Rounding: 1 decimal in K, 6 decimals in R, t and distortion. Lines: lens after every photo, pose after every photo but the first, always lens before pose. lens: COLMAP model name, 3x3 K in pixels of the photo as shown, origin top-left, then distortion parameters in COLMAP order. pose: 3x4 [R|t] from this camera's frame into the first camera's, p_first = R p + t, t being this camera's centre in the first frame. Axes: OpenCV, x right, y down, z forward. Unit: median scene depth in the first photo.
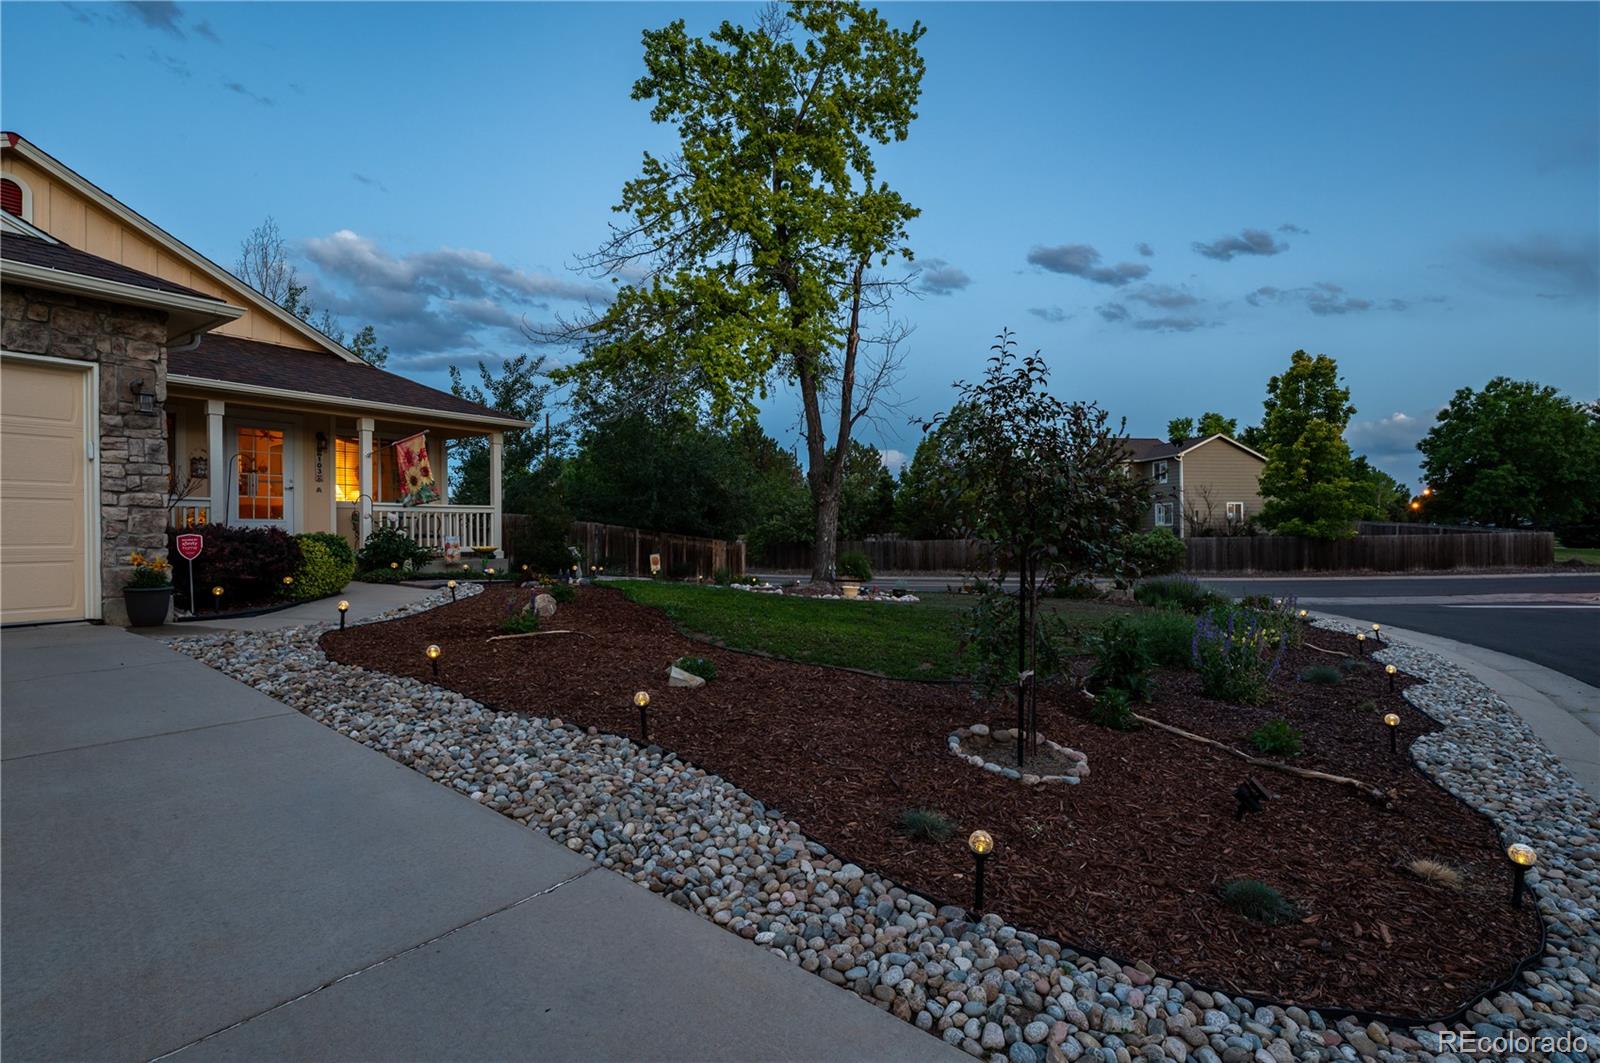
lens RADIAL K [[774.9, 0, 794.2], [0, 774.9, 541.6], [0, 0, 1]] dist [-0.003682, 0.001432]
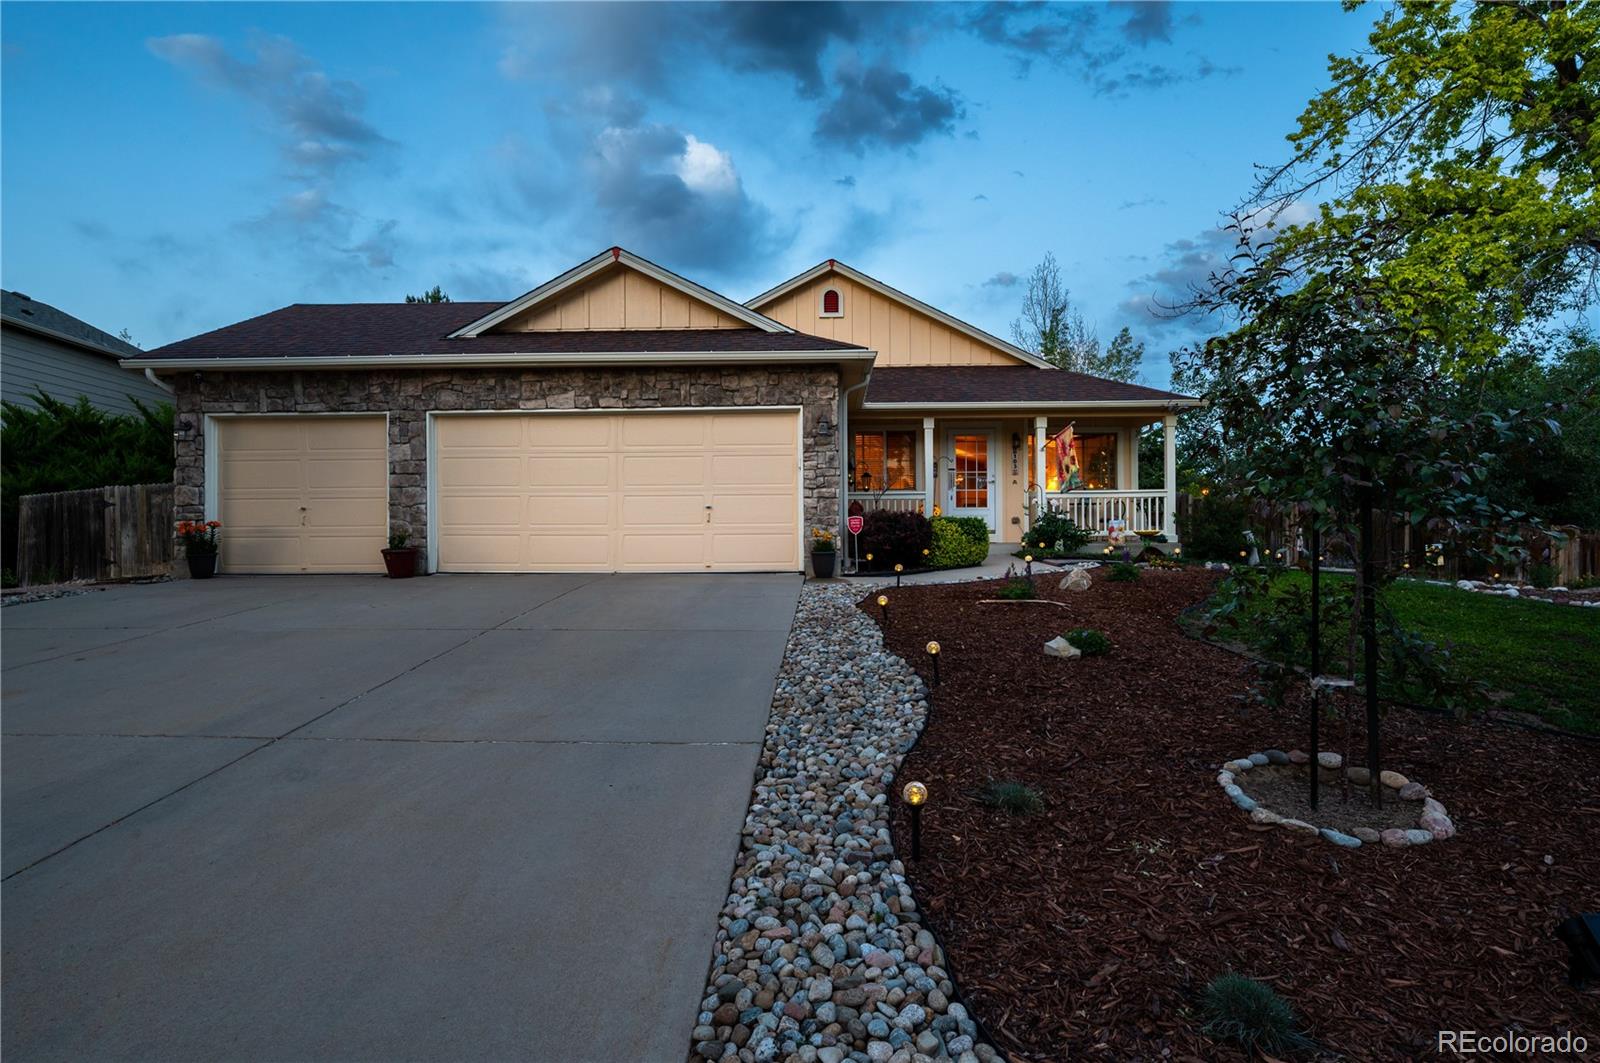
lens RADIAL K [[774.9, 0, 802.7], [0, 774.9, 544.7], [0, 0, 1]] dist [-0.003682, 0.001432]
pose [[0.565123, 0.015785, -0.824856, 0.215944], [-0.003398, 0.999853, 0.016806, 0.011938], [0.825000, -0.006694, 0.565093, 0.071617]]
